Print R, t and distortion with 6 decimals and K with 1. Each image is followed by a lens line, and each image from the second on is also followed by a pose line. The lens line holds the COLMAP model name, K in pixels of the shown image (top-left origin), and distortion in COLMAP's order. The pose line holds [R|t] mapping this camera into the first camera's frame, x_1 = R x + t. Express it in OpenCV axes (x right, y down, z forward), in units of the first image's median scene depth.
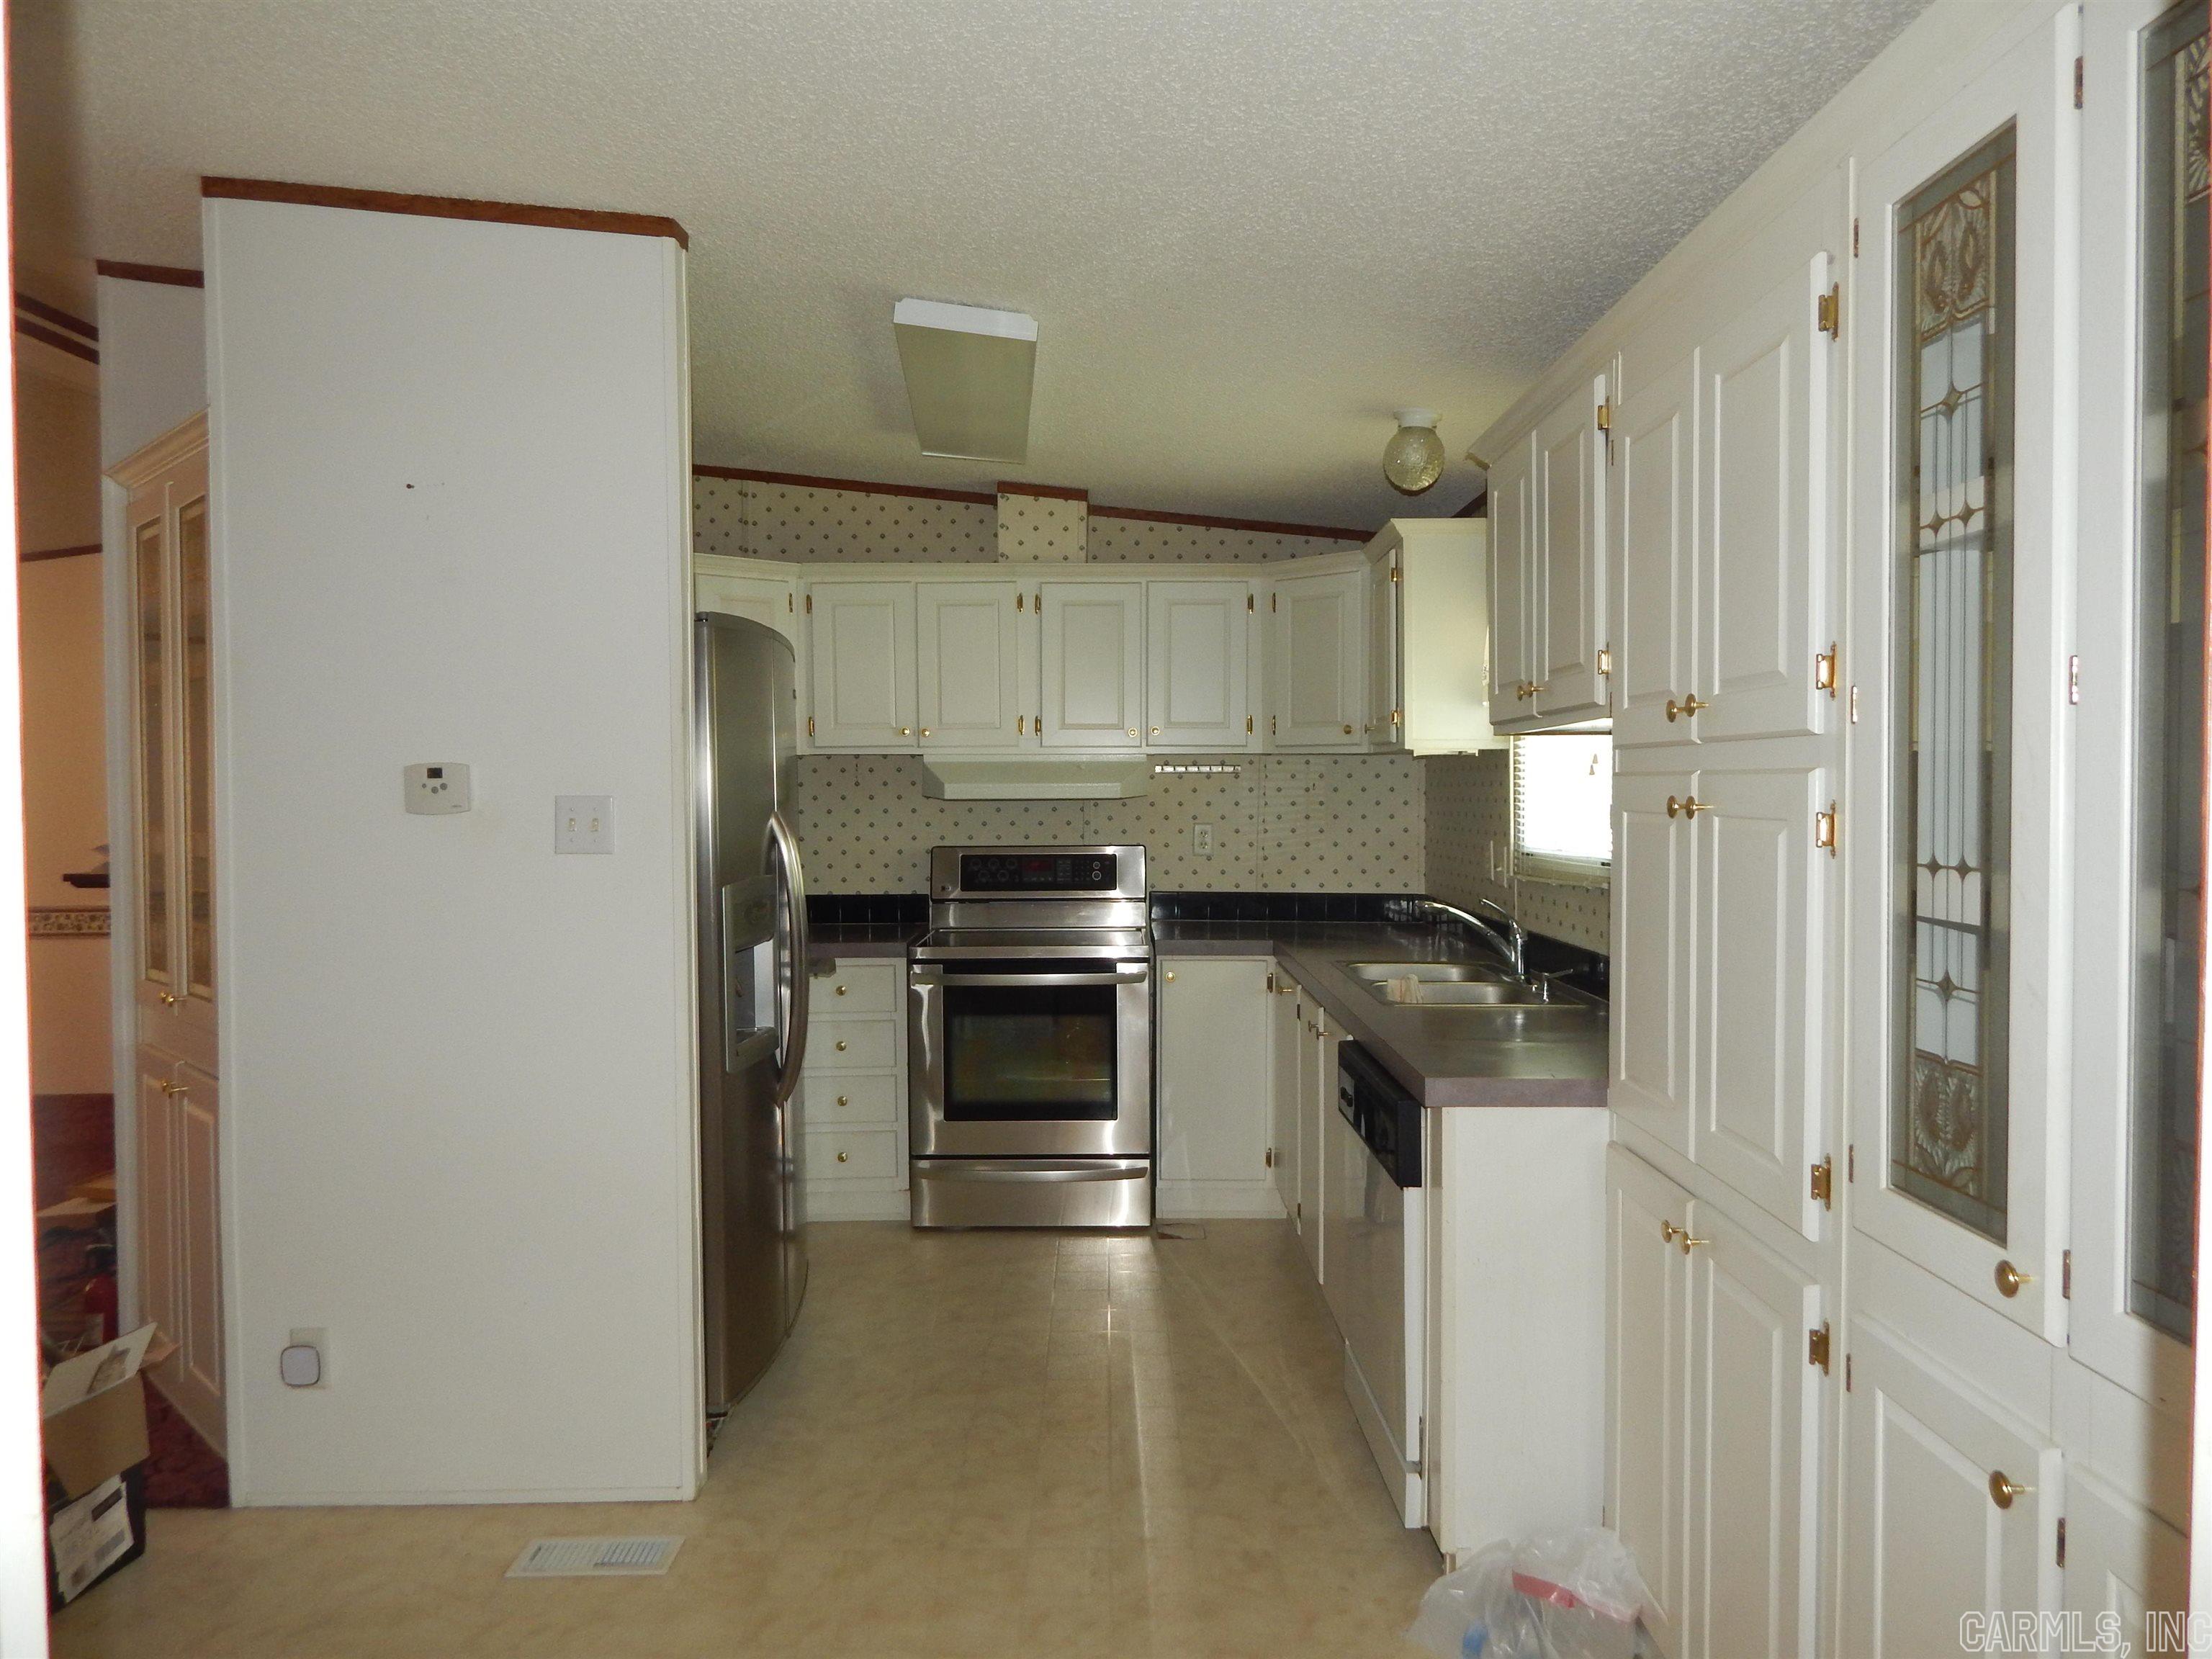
lens RADIAL K [[1480.8, 0, 1095.3], [0, 1480.8, 834.2], [0, 0, 1]] dist [0.011905, -0.014114]
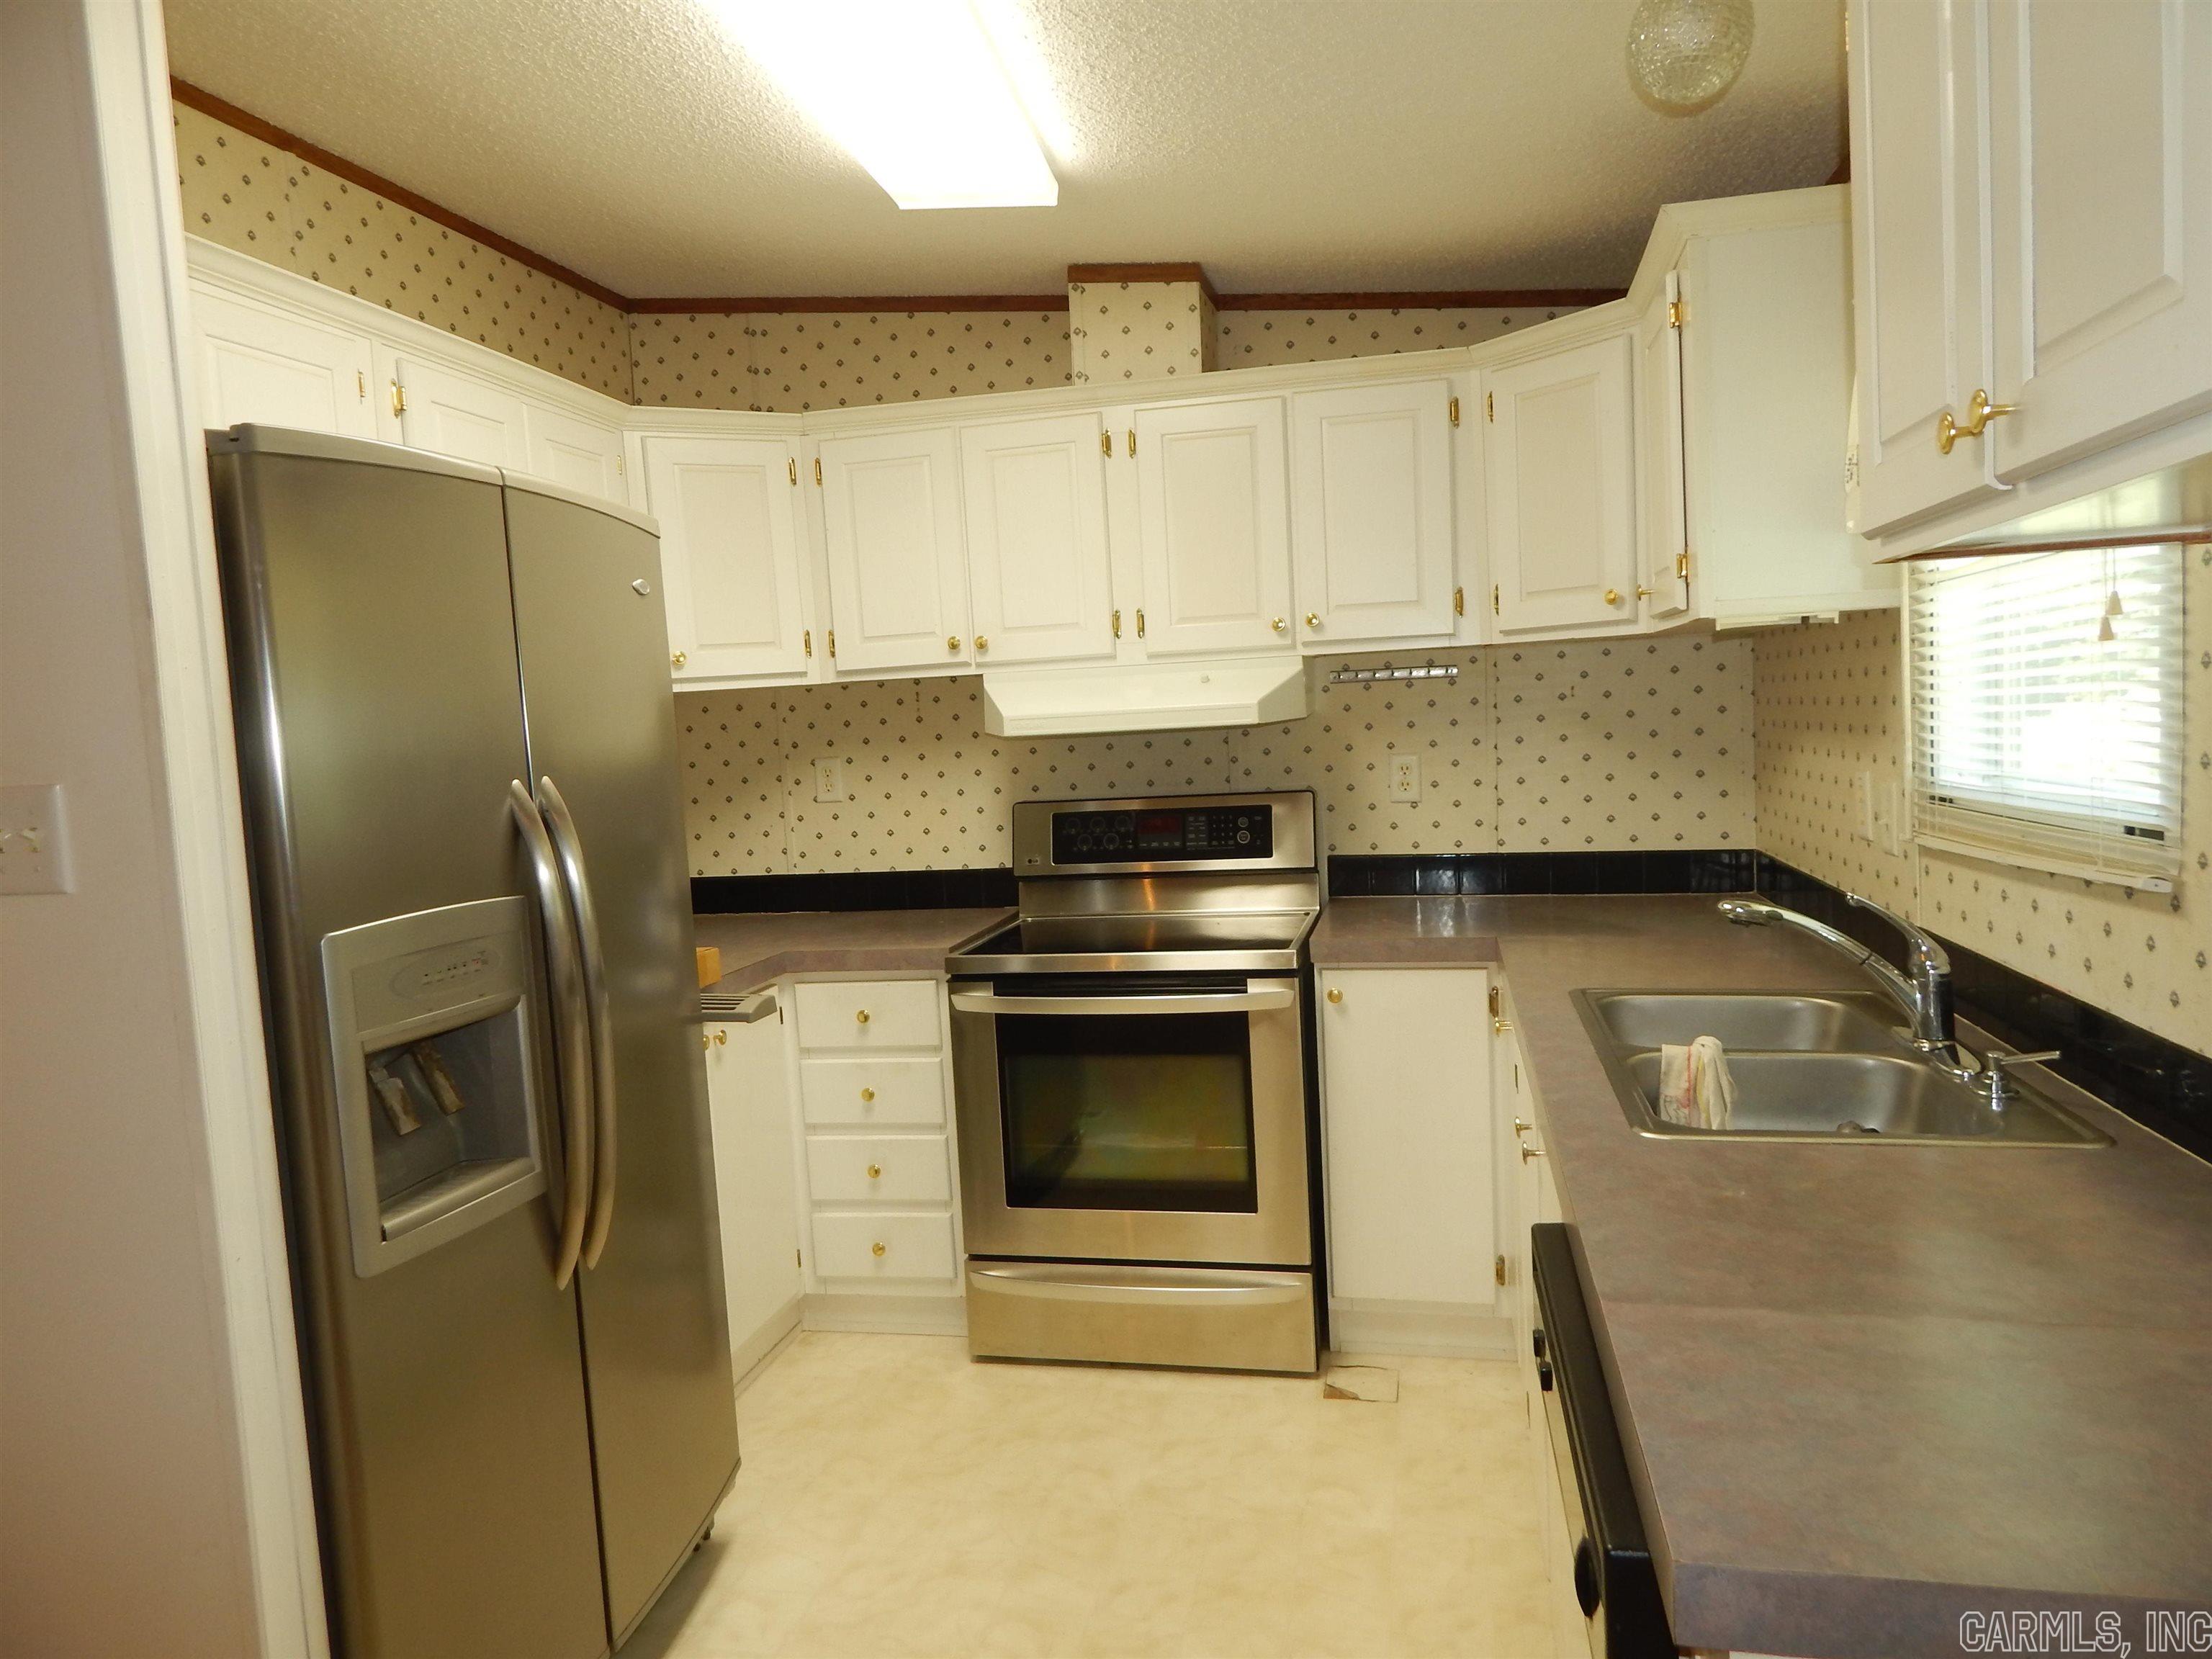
lens RADIAL K [[1480.8, 0, 1094.7], [0, 1480.8, 831.4], [0, 0, 1]] dist [0.011905, -0.014114]
pose [[0.975895, -0.030968, -0.216032, 0.084940], [0.042029, 0.998020, 0.046796, -0.010319], [0.214156, -0.054747, 0.975264, 0.322687]]
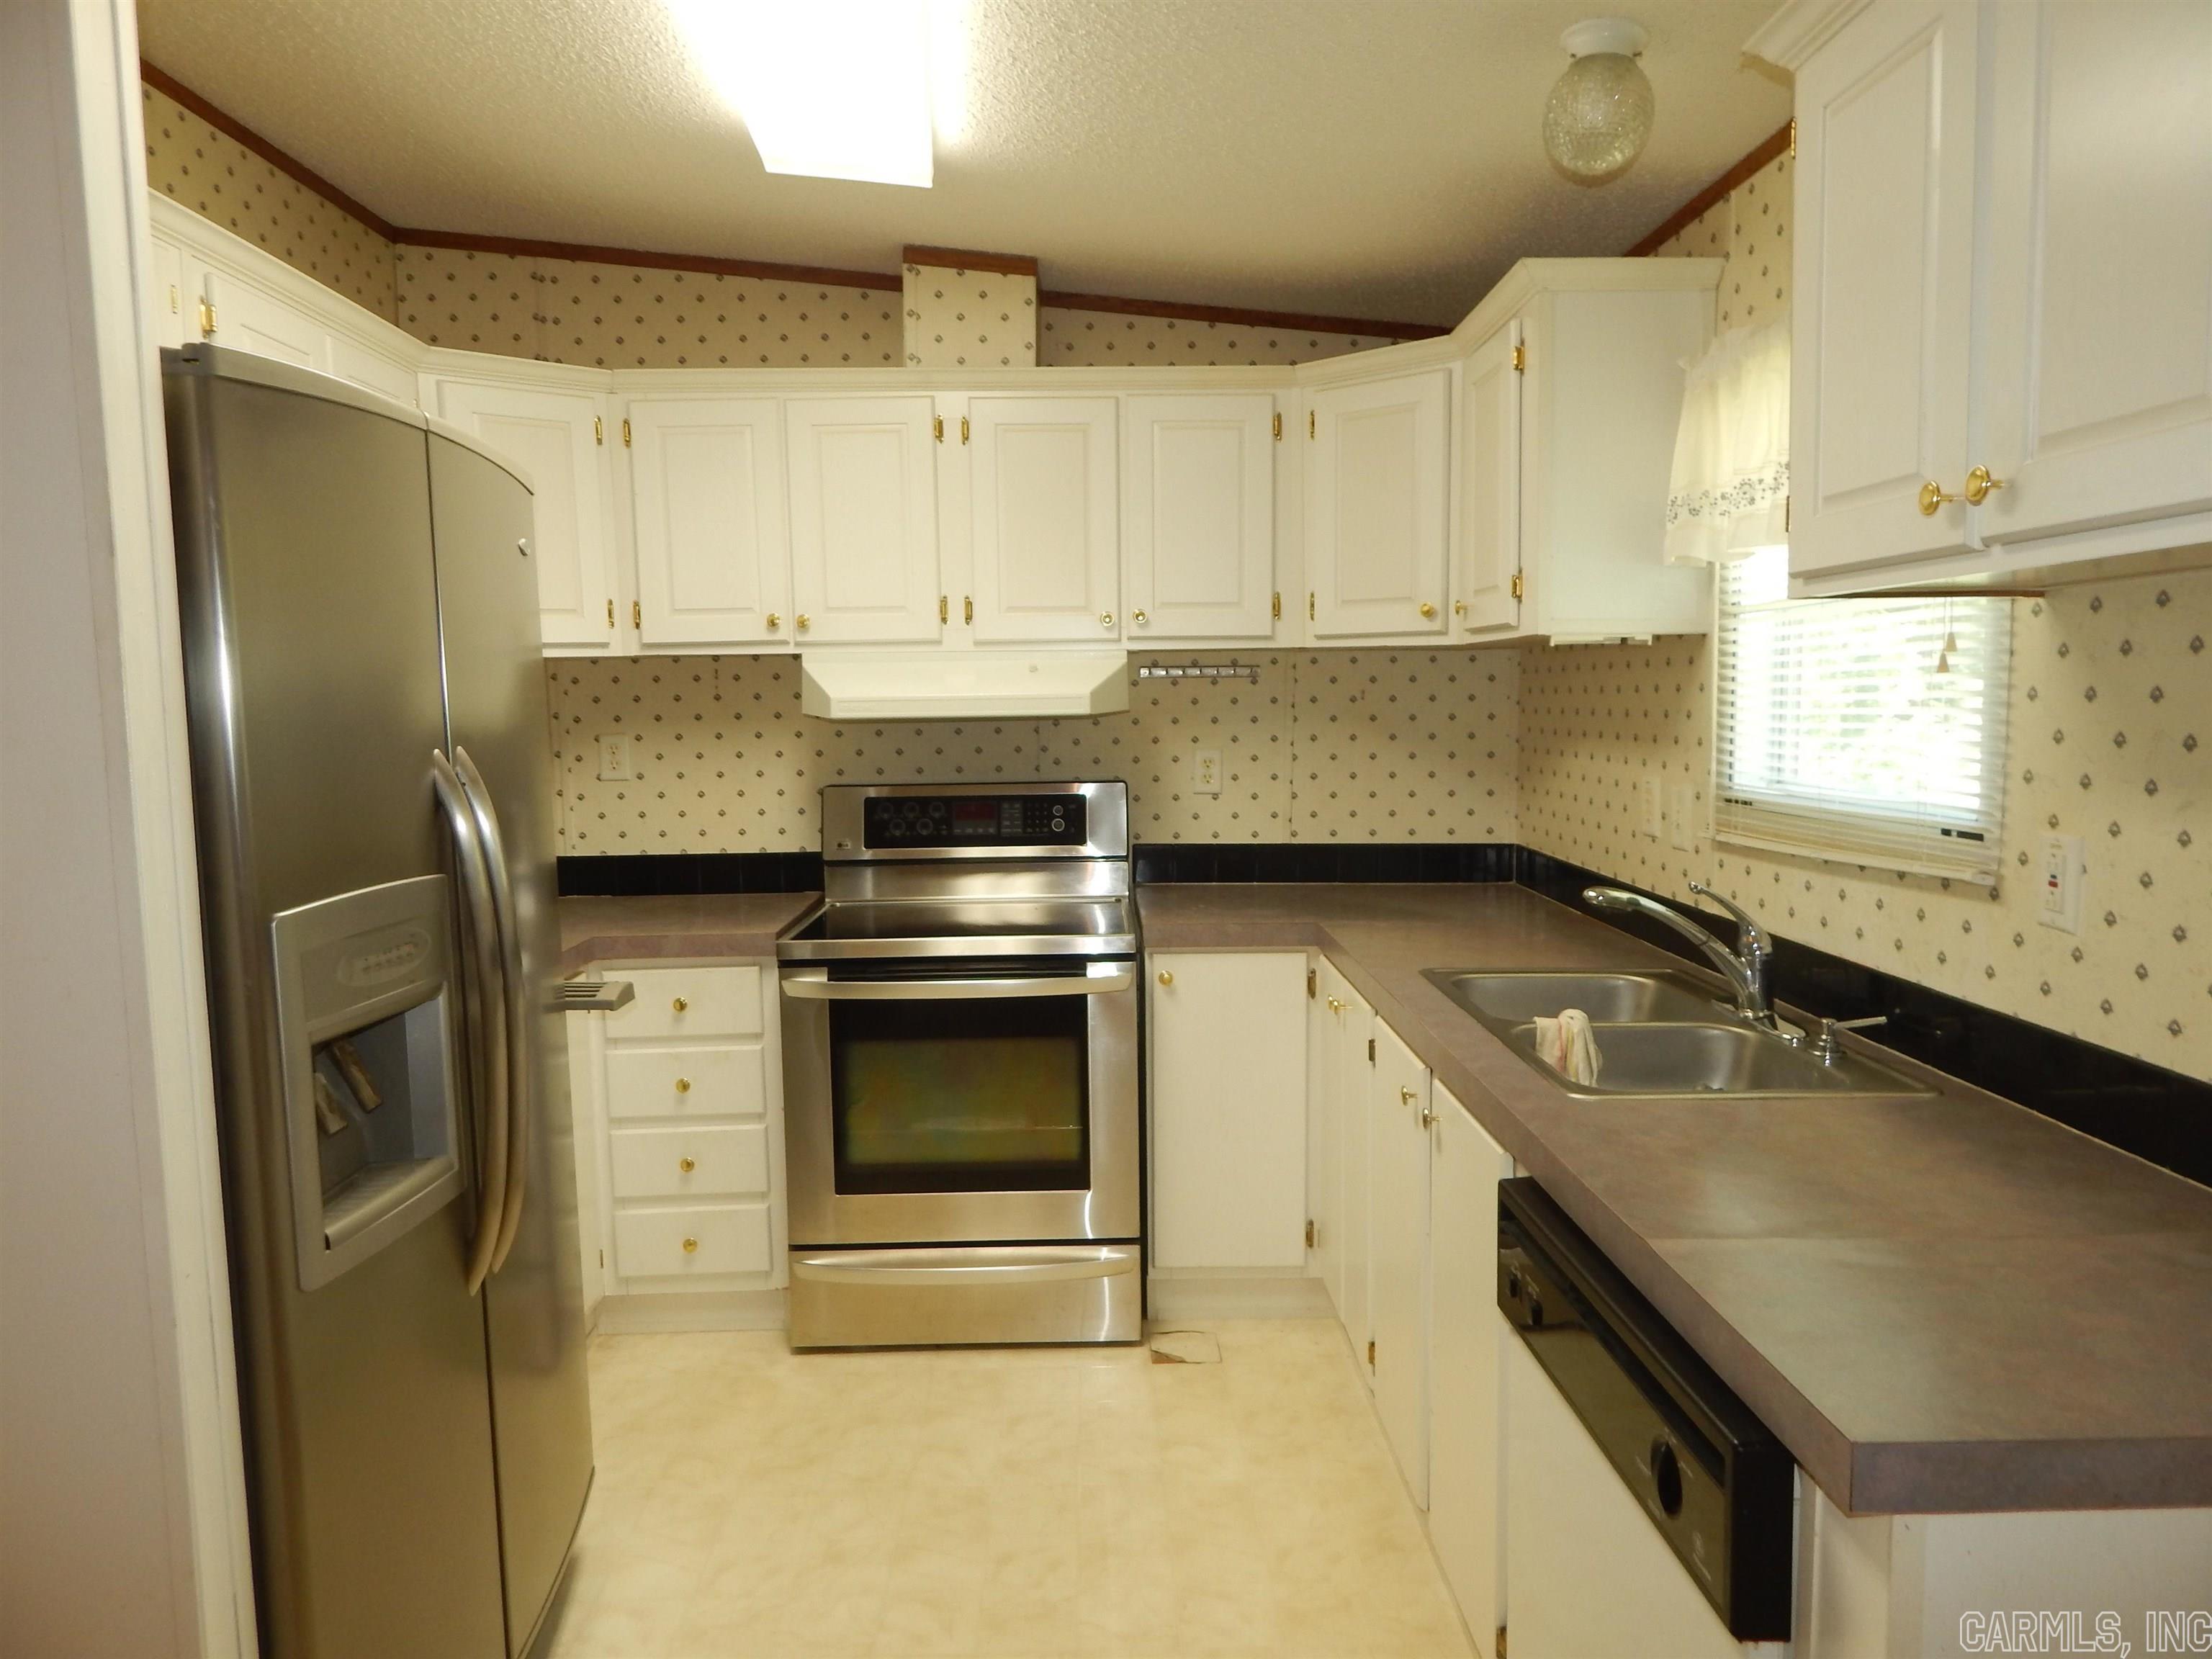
lens RADIAL K [[1480.8, 0, 1106.2], [0, 1480.8, 833.2], [0, 0, 1]] dist [0.011905, -0.014114]
pose [[0.999657, -0.013188, 0.022634, 0.008017], [0.011754, 0.997984, 0.062364, -0.012282], [-0.023411, -0.062077, 0.997797, 0.305213]]
